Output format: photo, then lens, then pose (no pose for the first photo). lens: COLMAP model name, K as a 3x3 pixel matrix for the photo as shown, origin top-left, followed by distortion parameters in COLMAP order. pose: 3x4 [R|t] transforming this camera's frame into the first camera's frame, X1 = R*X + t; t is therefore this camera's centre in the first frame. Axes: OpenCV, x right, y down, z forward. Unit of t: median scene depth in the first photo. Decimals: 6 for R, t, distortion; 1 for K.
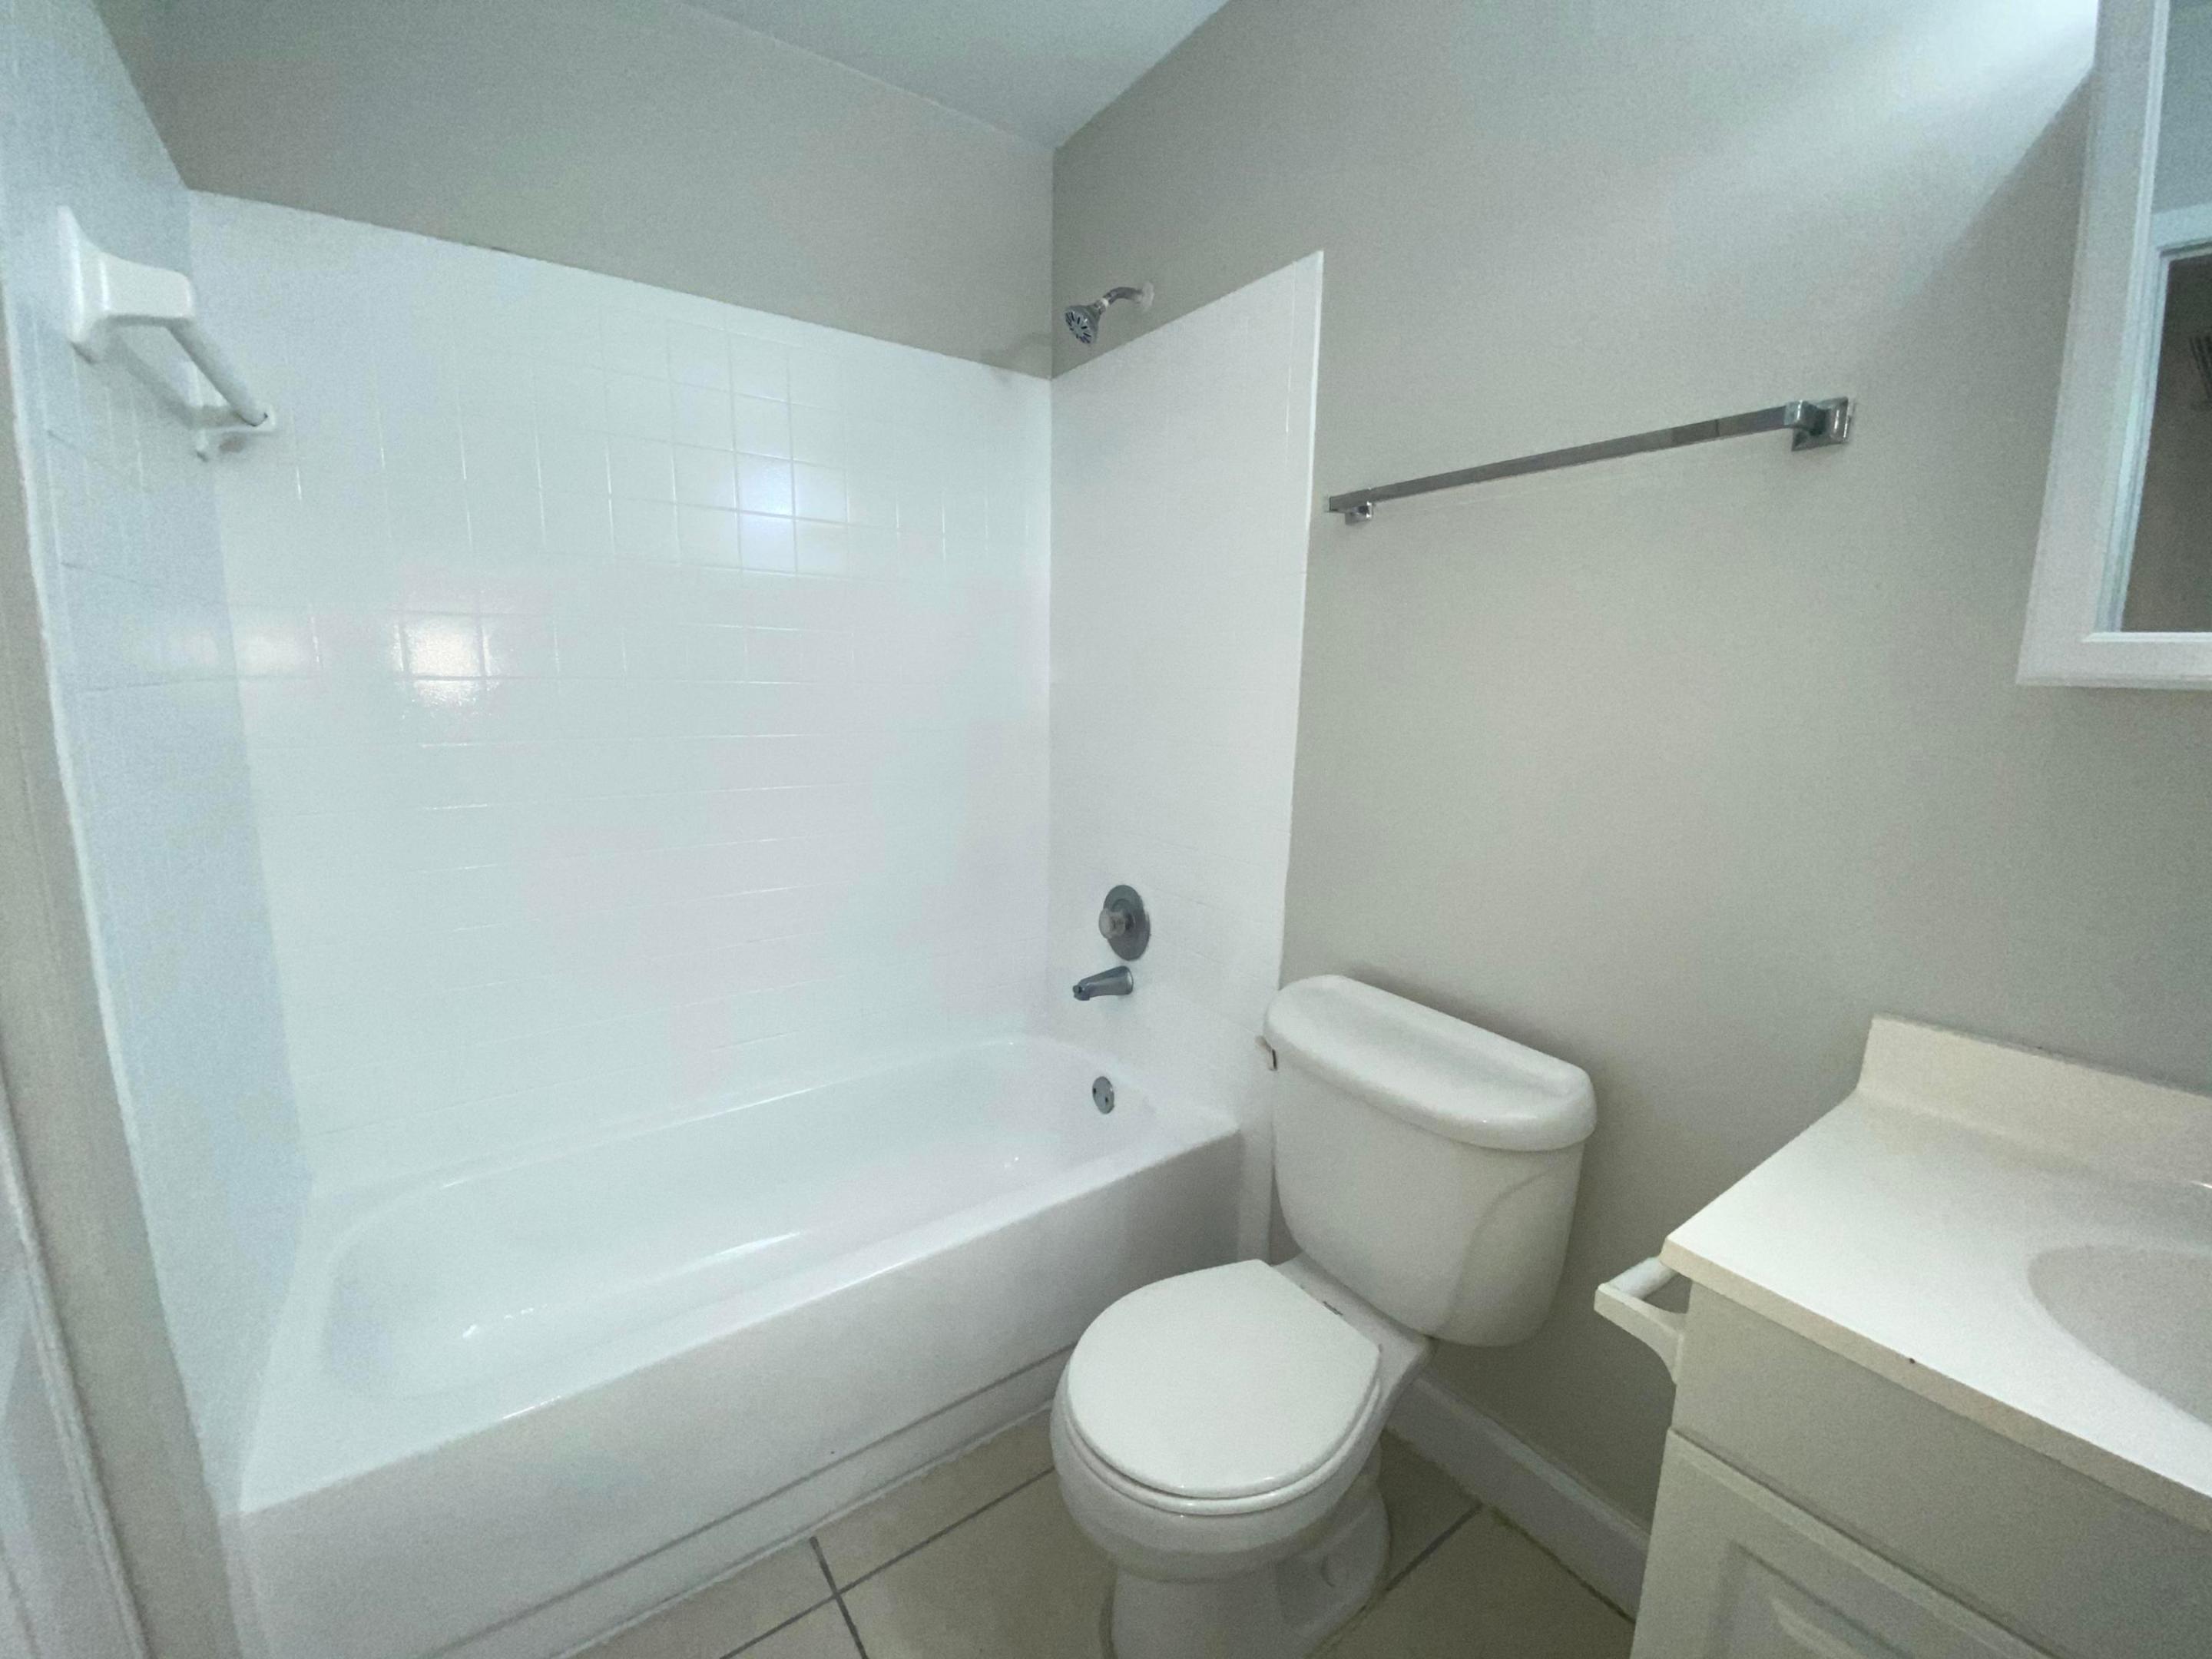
lens RADIAL K [[898.3, 0, 1099.6], [0, 898.3, 820.1], [0, 0, 1]] dist [0.006272, -0.013208]
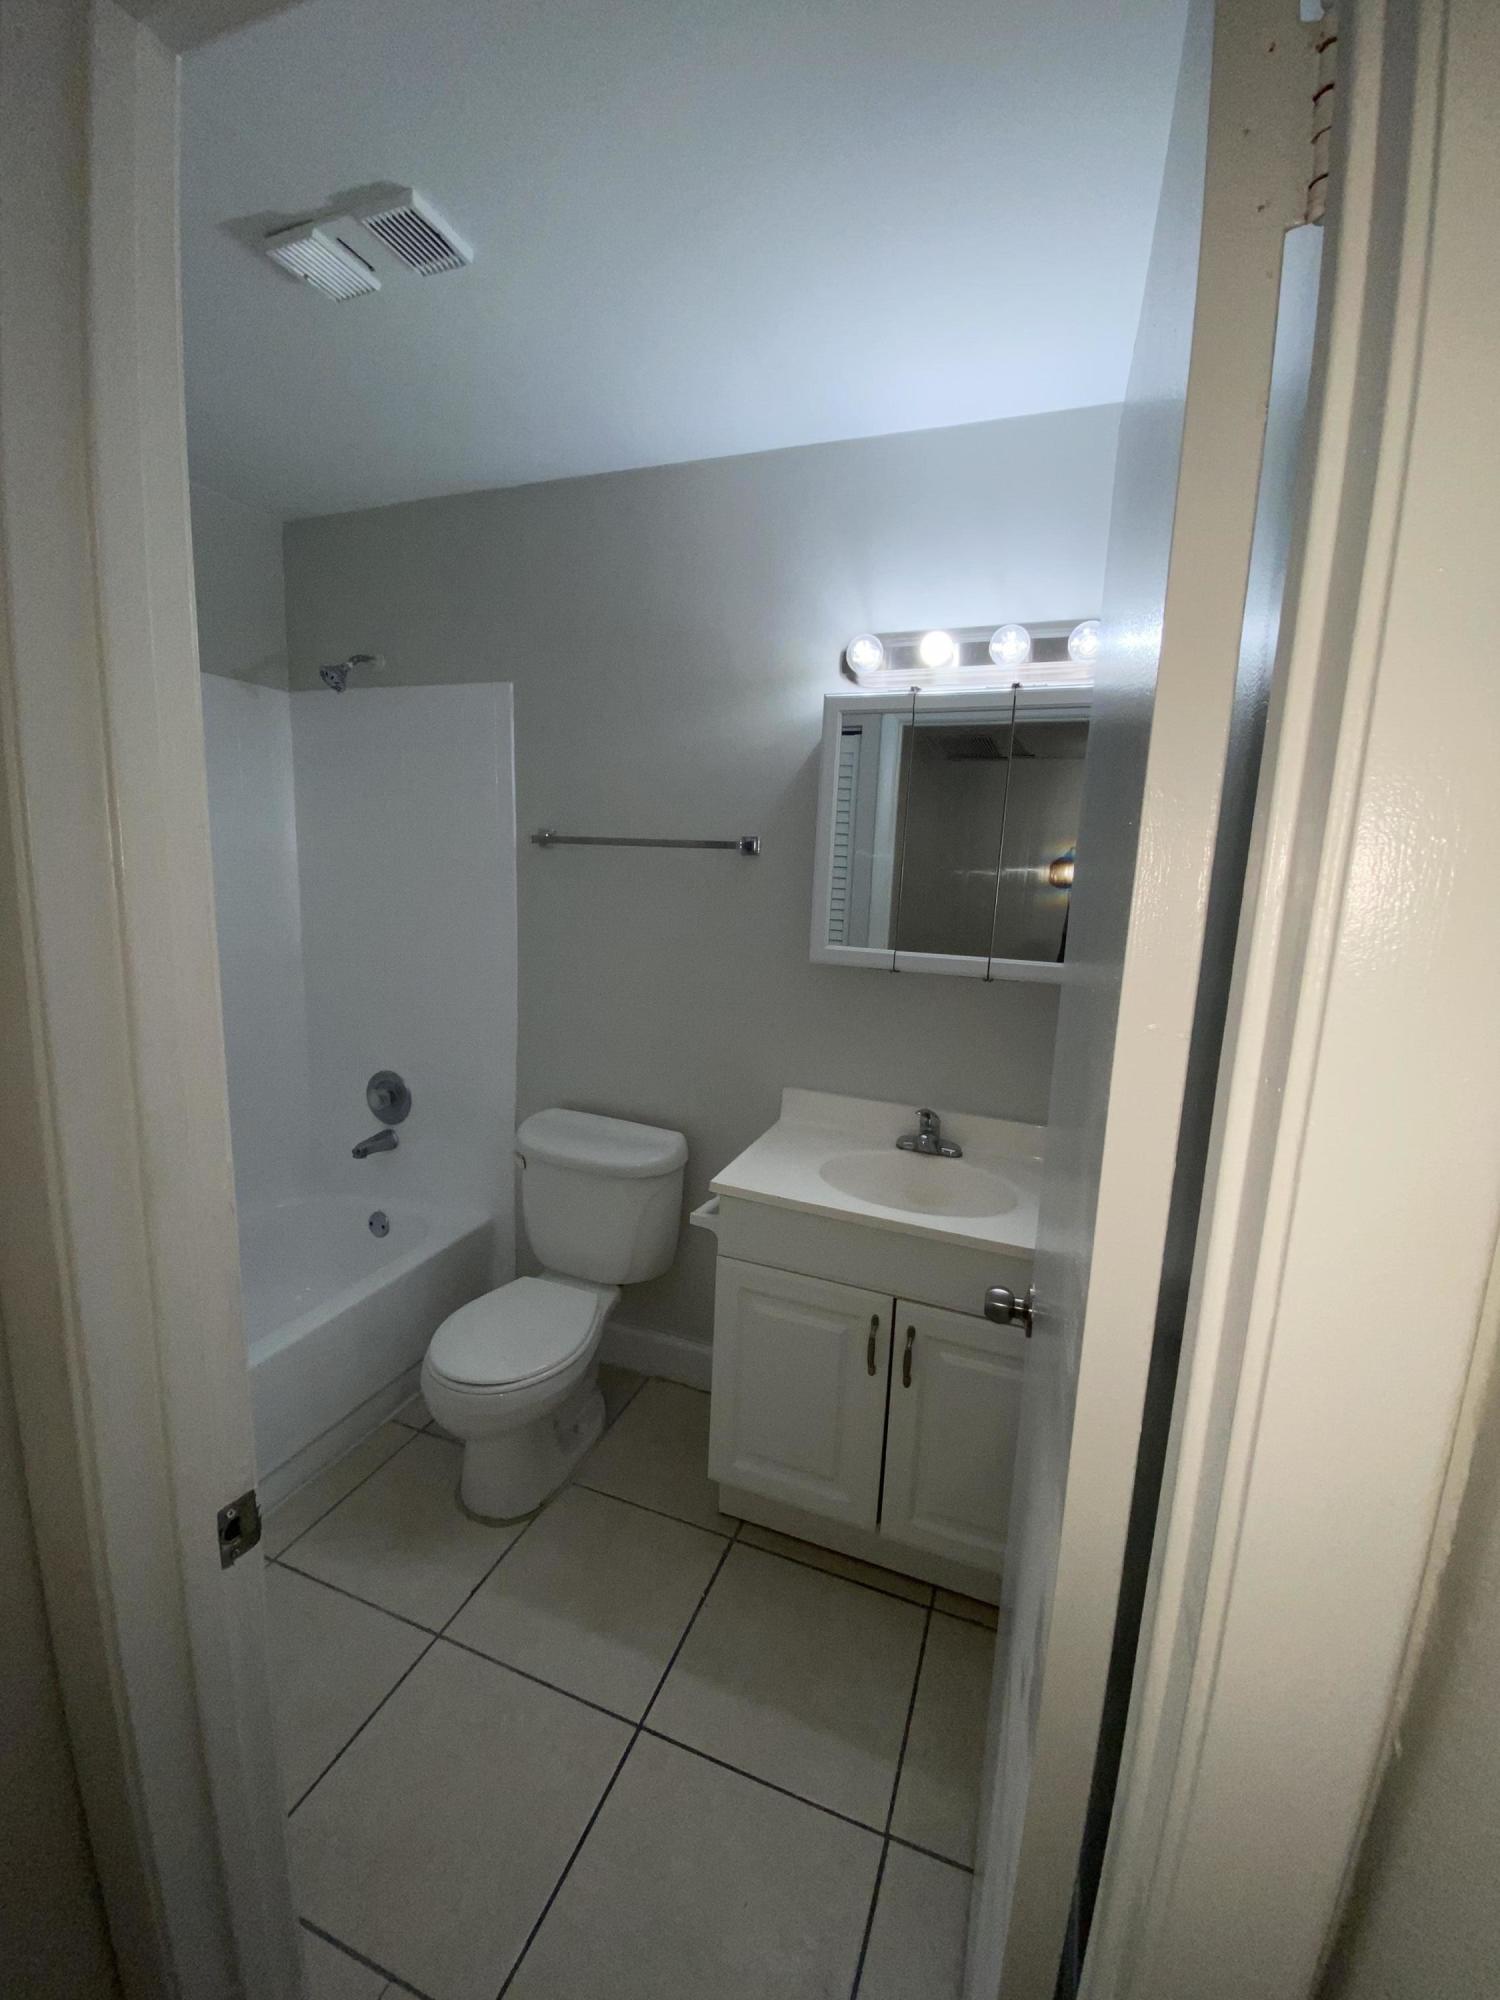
lens RADIAL K [[812.2, 0, 754.9], [0, 812.2, 995.3], [0, 0, 1]] dist [0.006272, -0.013208]
pose [[0.827352, -0.072857, 0.556938, -0.262983], [0.063210, 0.997330, 0.036567, -0.075912], [-0.558115, 0.004950, 0.829749, -0.502754]]
